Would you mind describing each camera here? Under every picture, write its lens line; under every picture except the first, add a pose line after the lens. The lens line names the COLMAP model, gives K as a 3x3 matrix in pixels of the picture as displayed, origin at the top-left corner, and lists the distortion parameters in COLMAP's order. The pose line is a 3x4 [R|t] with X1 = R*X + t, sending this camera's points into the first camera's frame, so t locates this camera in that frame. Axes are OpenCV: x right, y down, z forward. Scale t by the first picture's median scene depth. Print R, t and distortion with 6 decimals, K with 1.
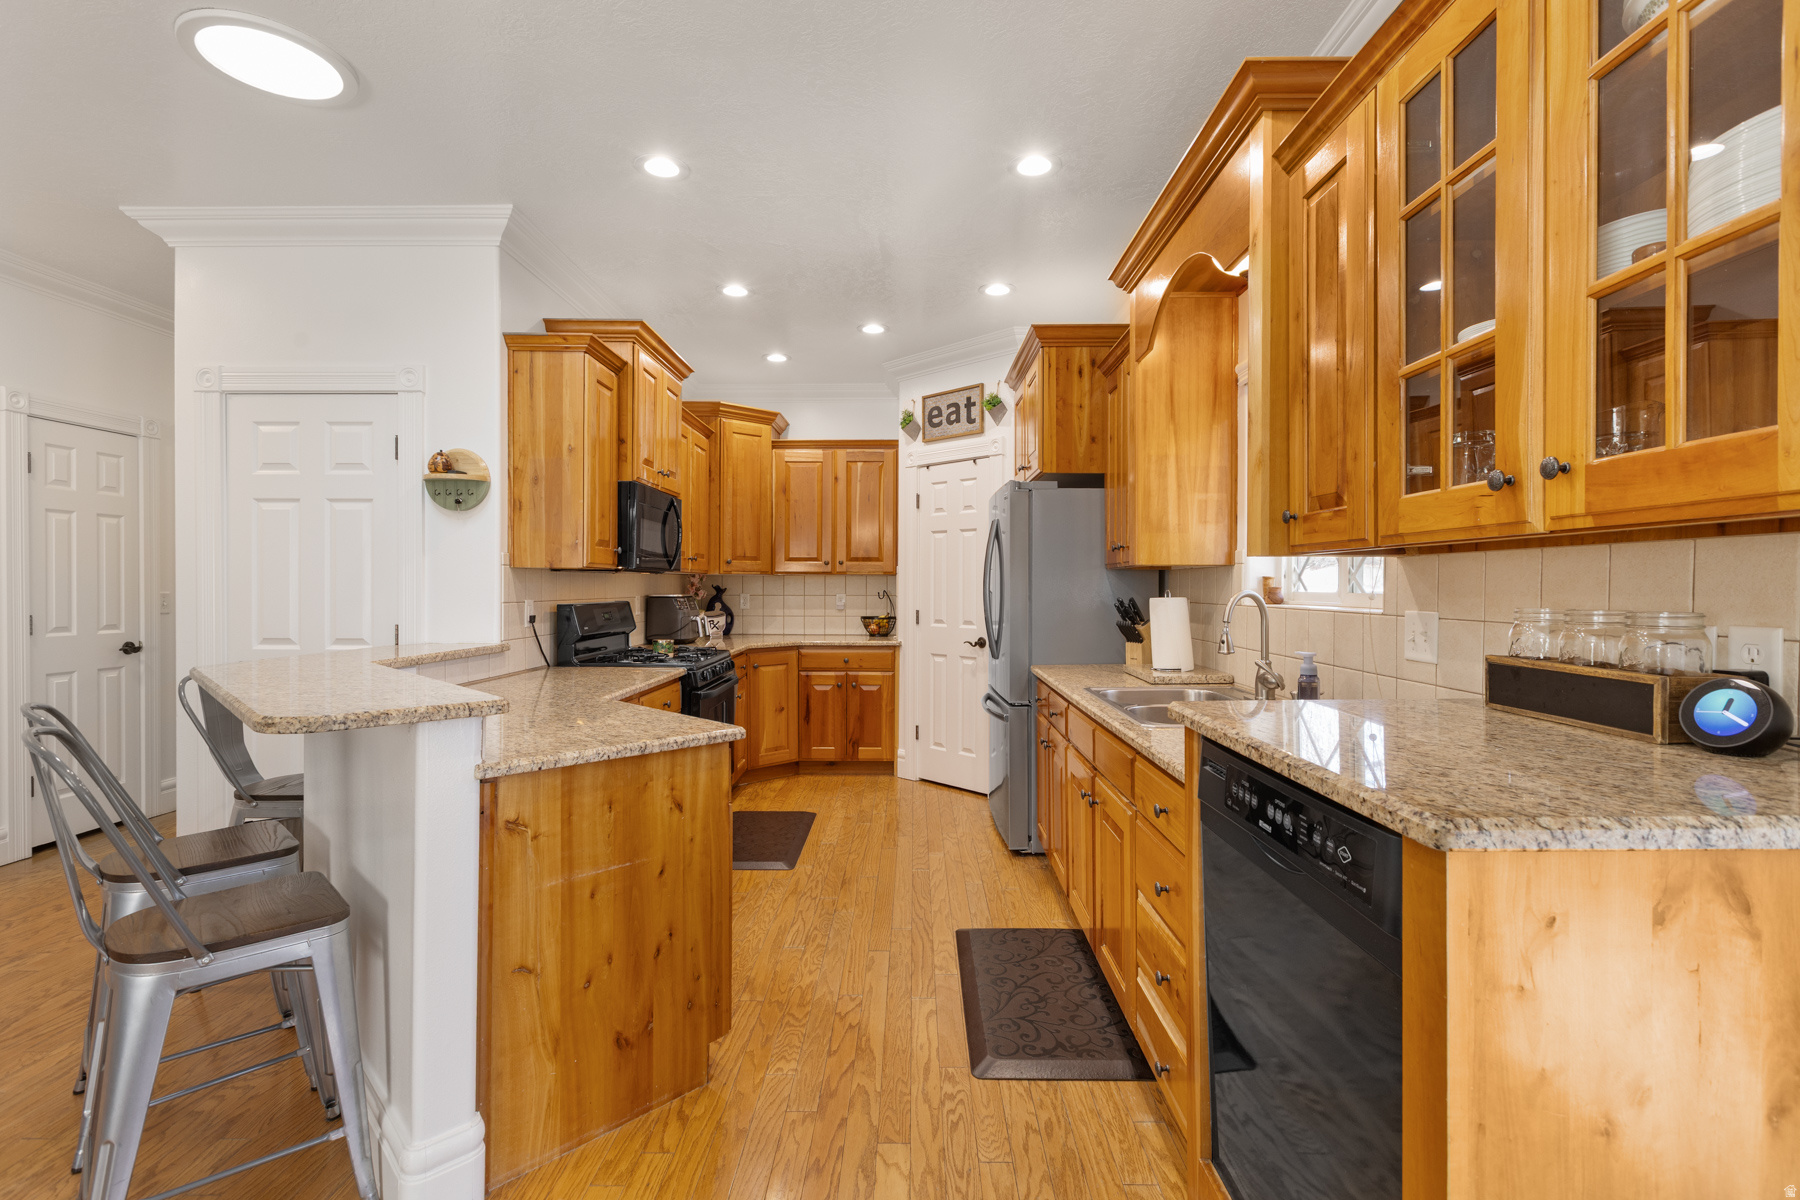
lens RADIAL K [[817.8, 0, 897.4], [0, 817.8, 595.6], [0, 0, 1]] dist [0.002285, -0.001168]
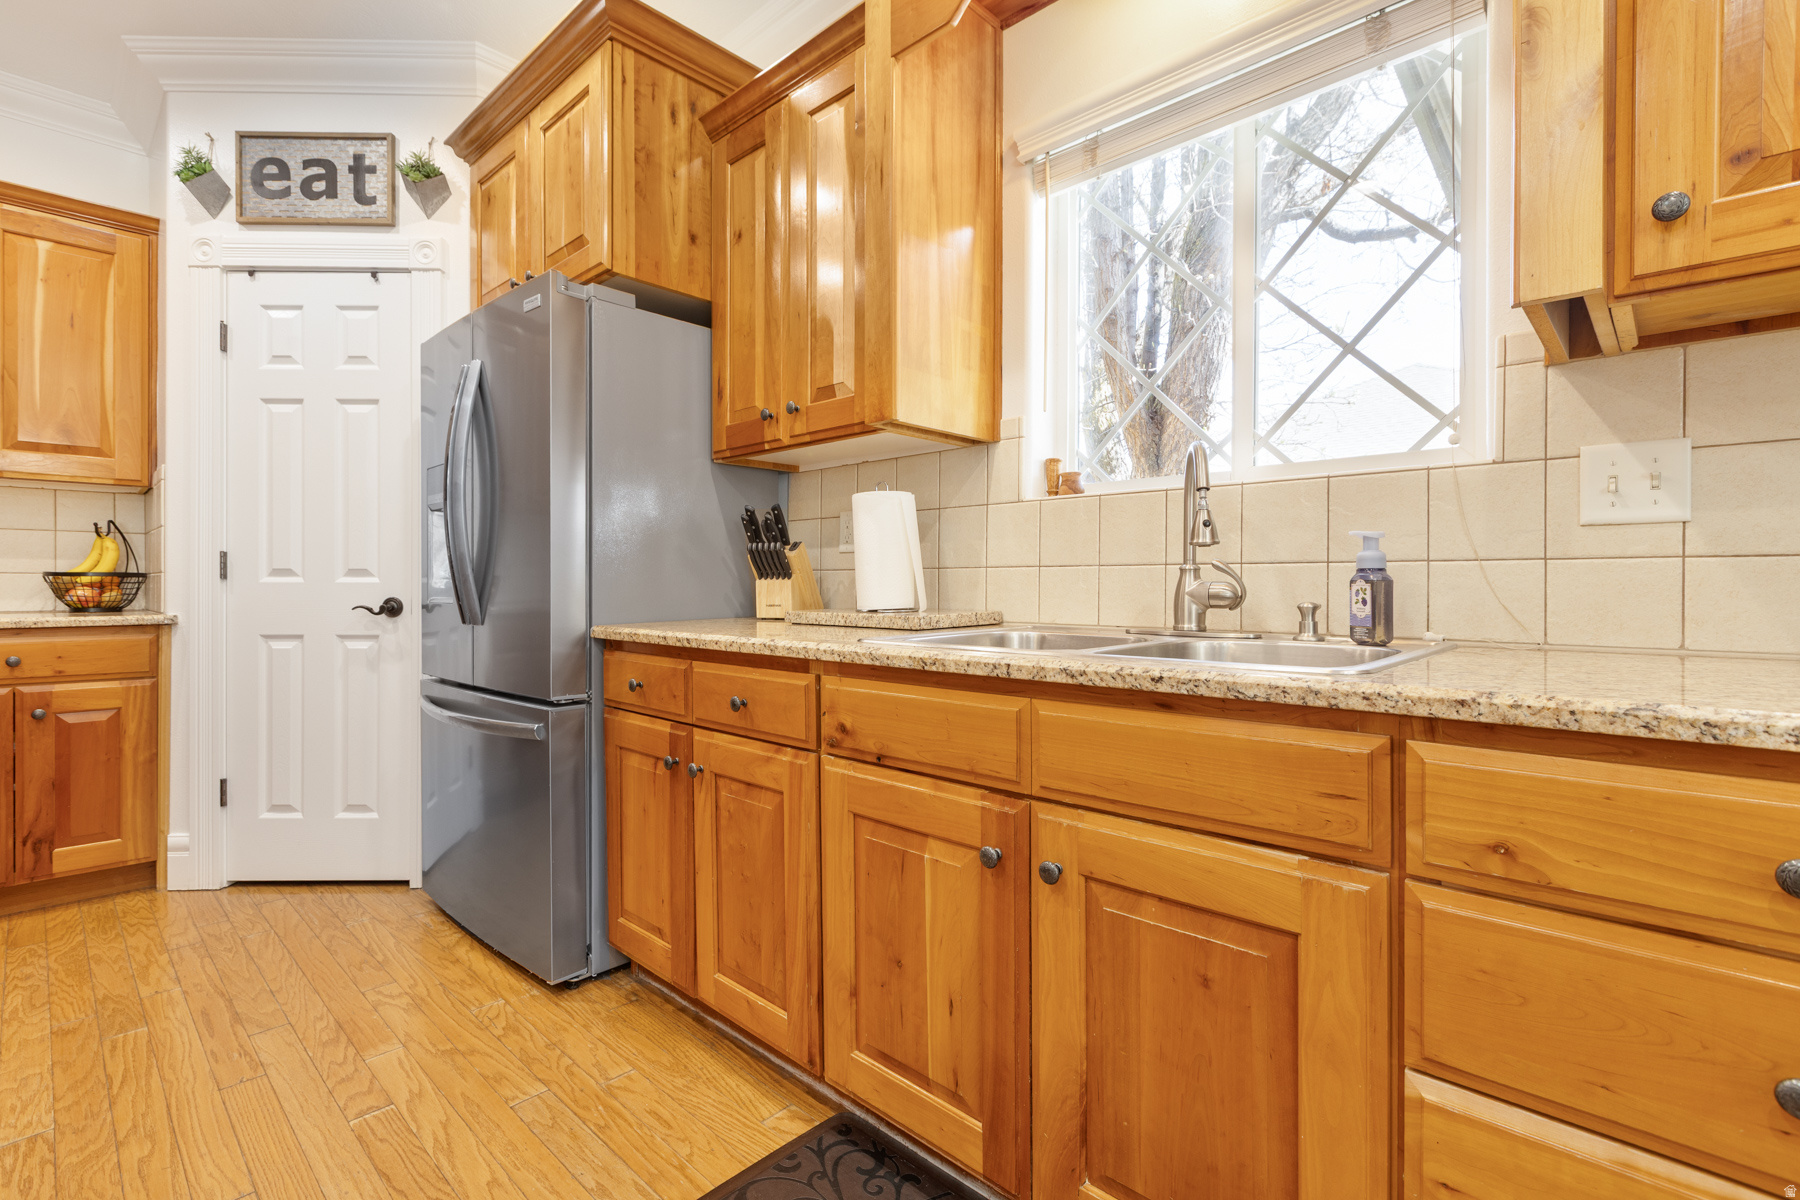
lens RADIAL K [[817.8, 0, 904.4], [0, 817.8, 589.0], [0, 0, 1]] dist [0.002285, -0.001168]
pose [[0.673940, -0.004954, 0.738769, -0.070991], [0.007424, 0.999972, -0.000067, 0.047263], [-0.738749, 0.005530, 0.673958, 0.369634]]
